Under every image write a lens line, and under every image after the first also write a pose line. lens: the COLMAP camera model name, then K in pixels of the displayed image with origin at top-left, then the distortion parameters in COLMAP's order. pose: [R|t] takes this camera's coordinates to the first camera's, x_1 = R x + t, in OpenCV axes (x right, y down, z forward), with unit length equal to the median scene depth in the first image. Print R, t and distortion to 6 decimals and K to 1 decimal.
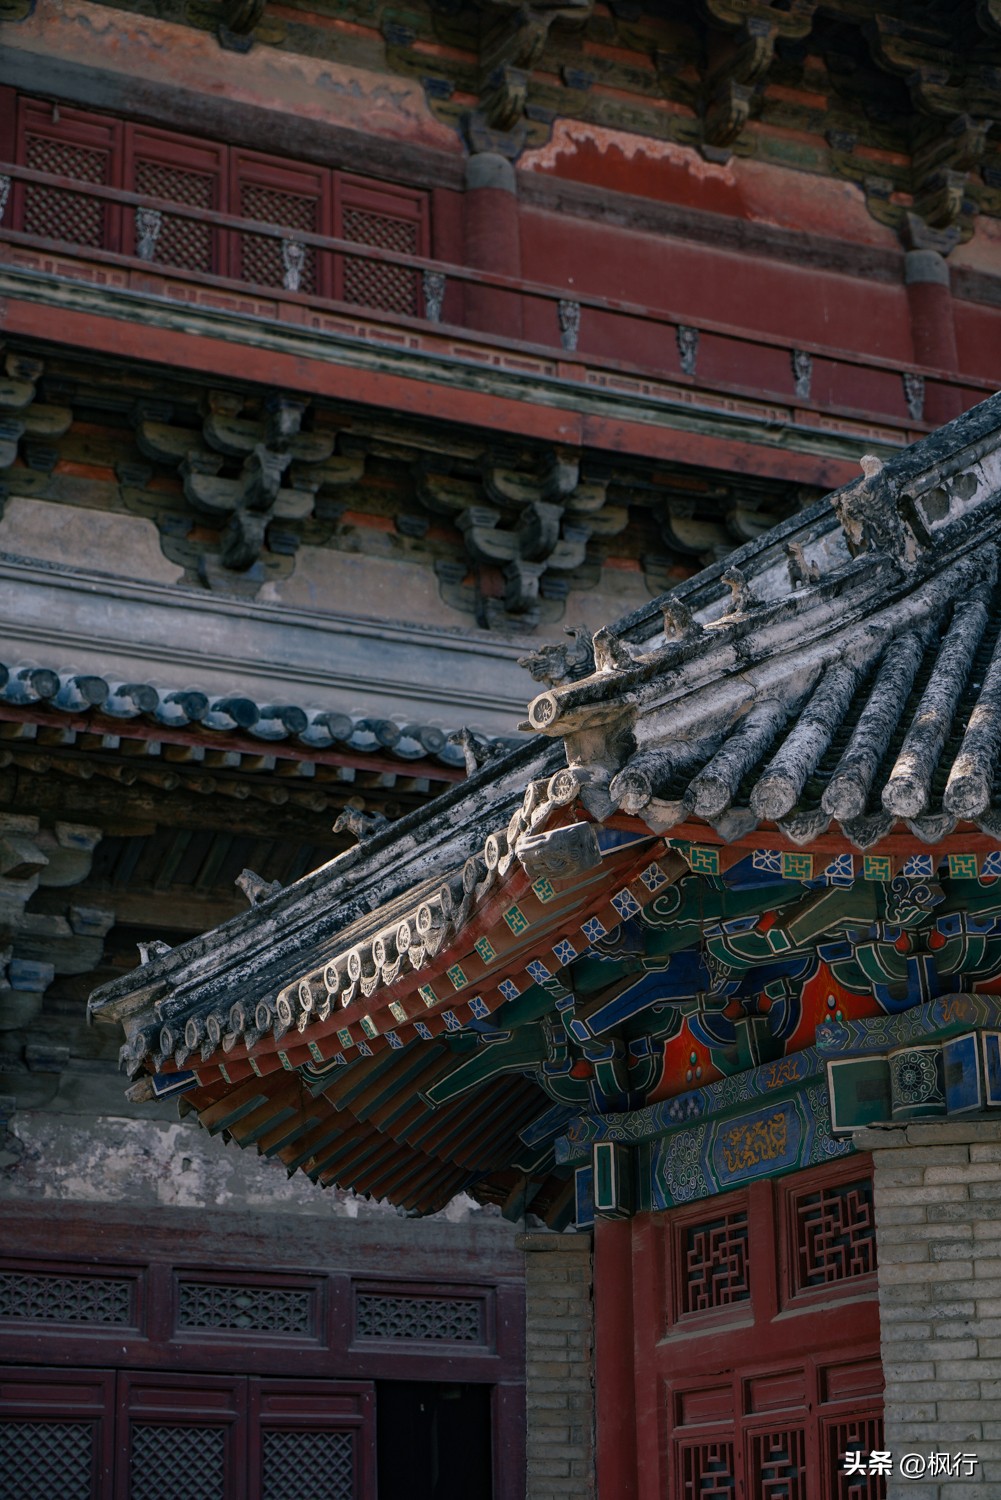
lens RADIAL K [[2912.5, 0, 500.5], [0, 2912.5, 750.0], [0, 0, 1]] dist [-0.048528, 0.274305]
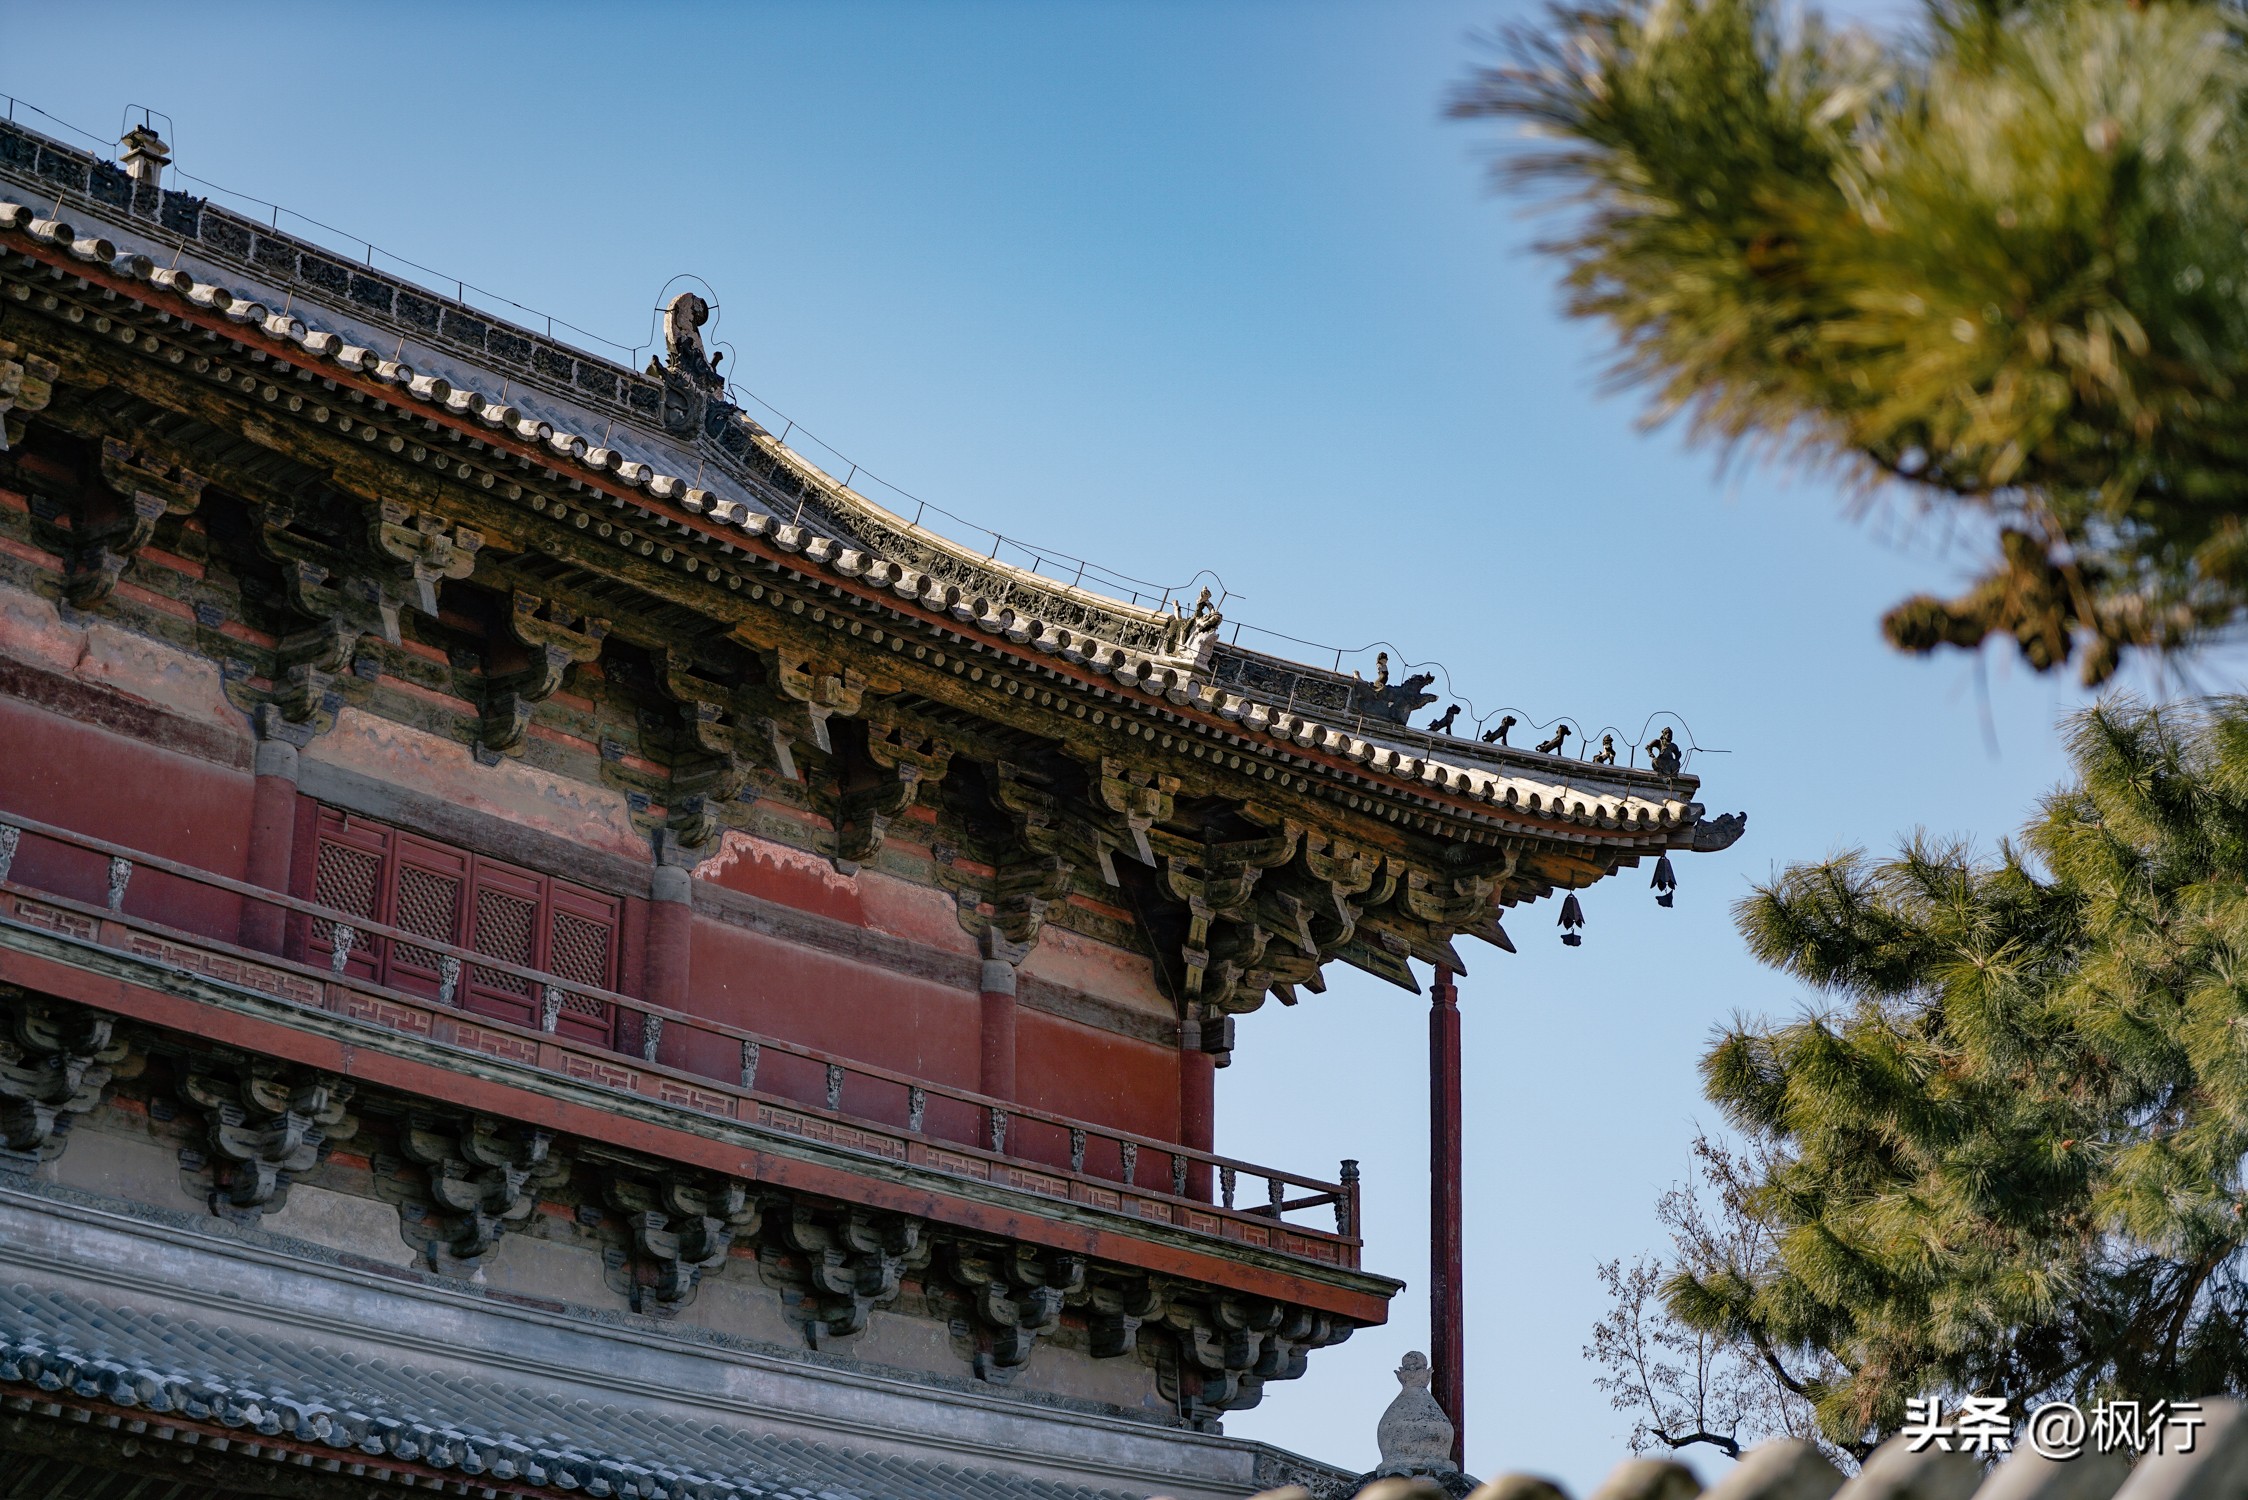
lens RADIAL K [[4364.9, 0, 1124.0], [0, 4364.9, 750.0], [0, 0, 1]] dist [-0.048528, 0.274305]
pose [[0.935524, 0.152970, 0.318426, -0.398825], [-0.151326, 0.988027, -0.030054, -0.232868], [-0.319211, -0.020070, 0.947471, -0.678692]]
